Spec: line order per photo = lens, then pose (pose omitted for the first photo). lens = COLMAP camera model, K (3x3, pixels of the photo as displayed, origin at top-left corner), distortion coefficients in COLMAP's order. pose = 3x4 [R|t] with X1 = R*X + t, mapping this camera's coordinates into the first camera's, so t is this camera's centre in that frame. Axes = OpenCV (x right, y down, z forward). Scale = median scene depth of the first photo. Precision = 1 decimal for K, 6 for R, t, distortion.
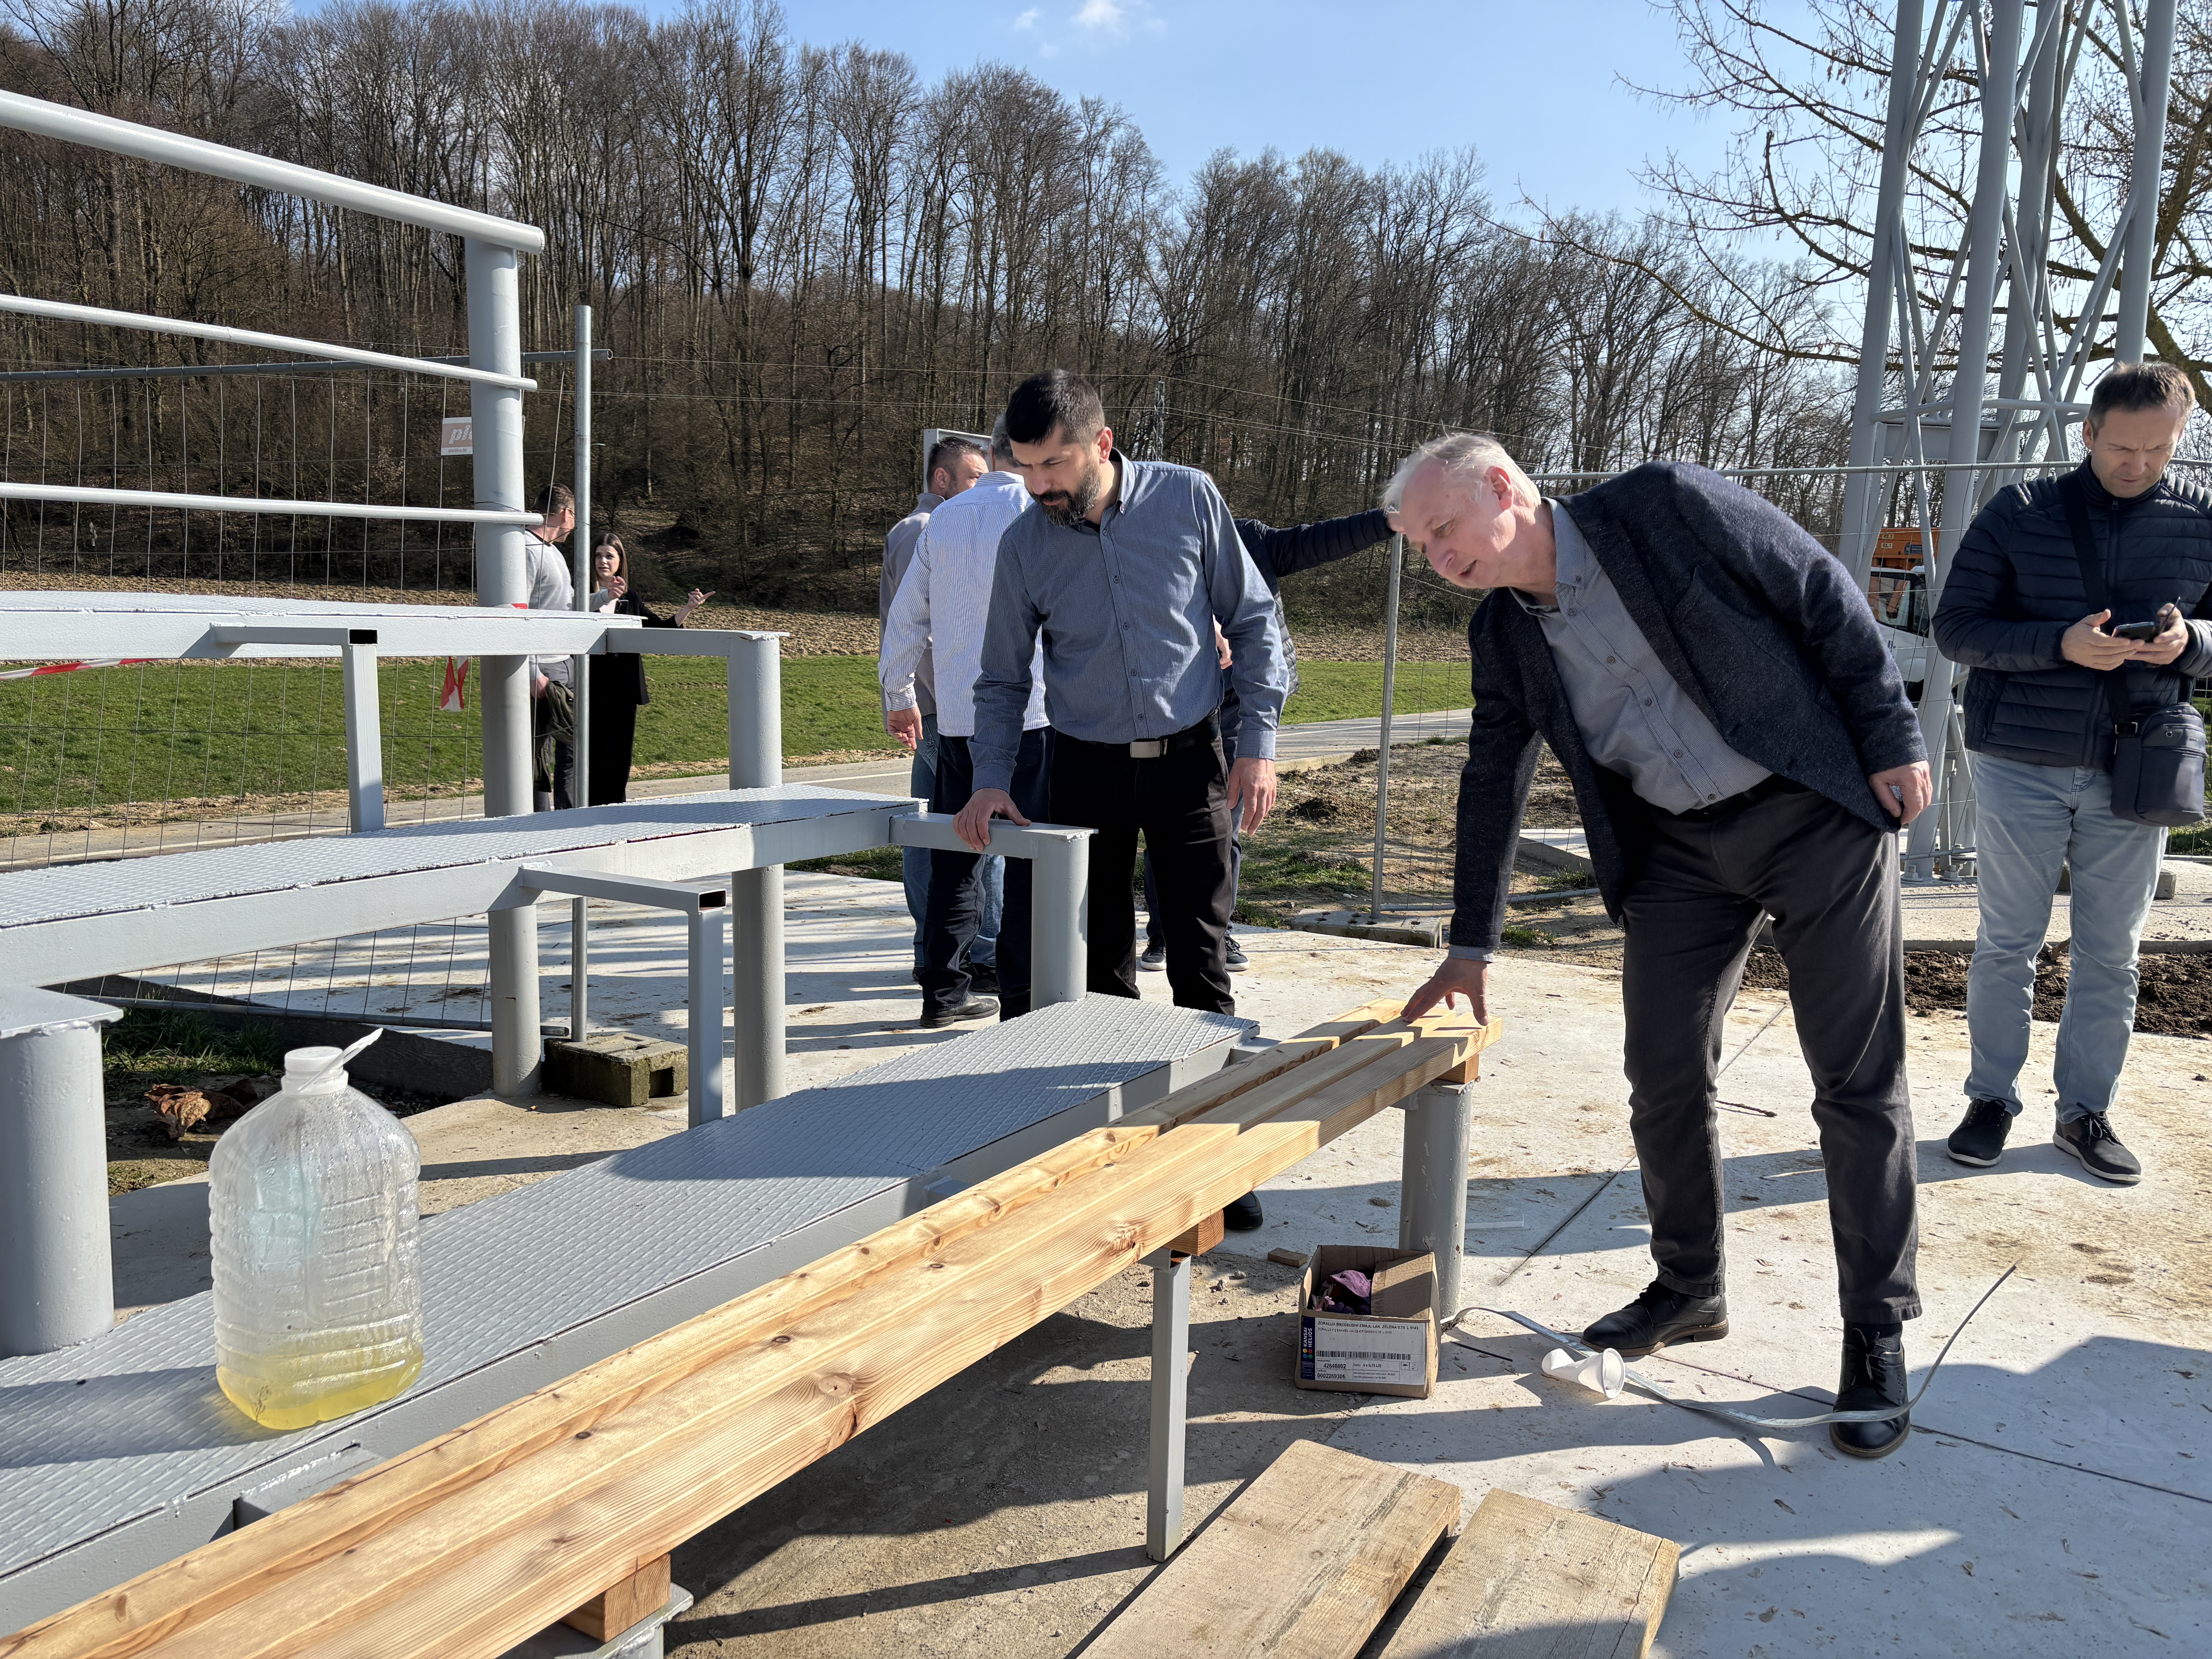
lens RADIAL K [[1653.7, 0, 1087.6], [0, 1653.7, 843.6], [0, 0, 1]] dist [0.082443, -0.085964]
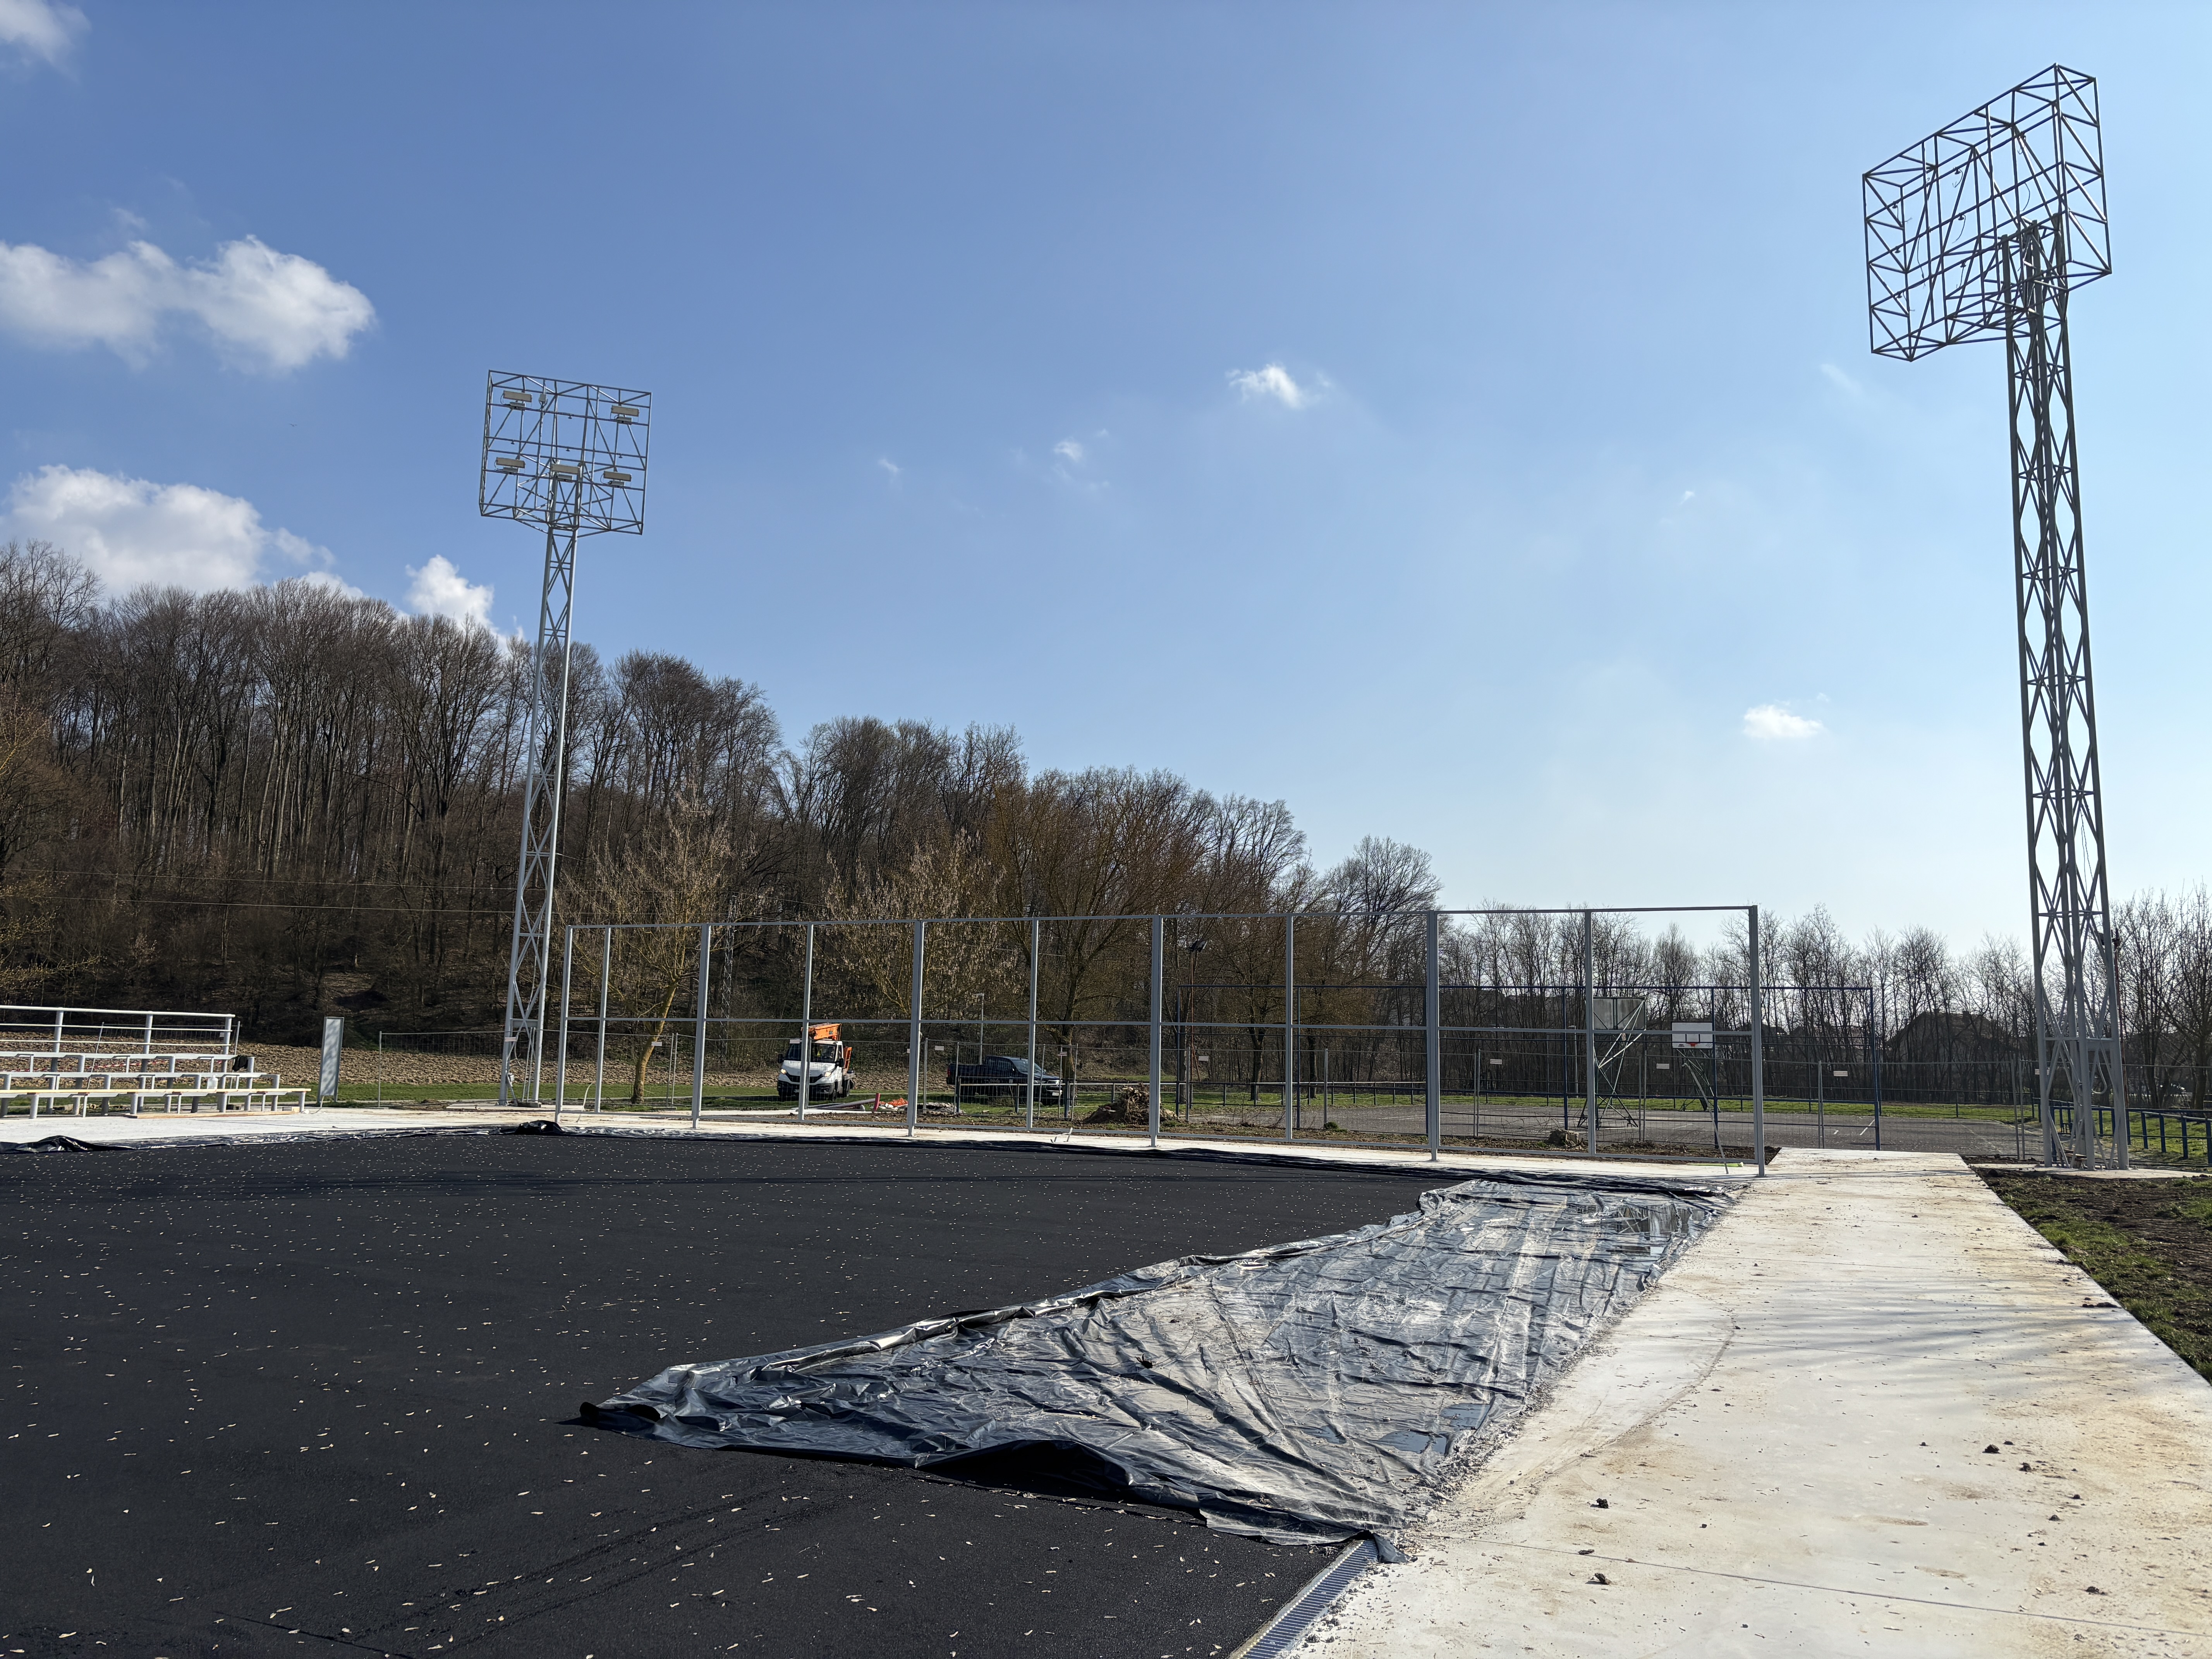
lens RADIAL K [[1653.7, 0, 1087.6], [0, 1653.7, 843.6], [0, 0, 1]] dist [0.082443, -0.085964]
pose [[0.990240, 0.018774, 0.138102, 0.137936], [0.017991, 0.965378, -0.260234, 0.055550], [-0.138206, 0.260179, 0.955618, -0.397984]]
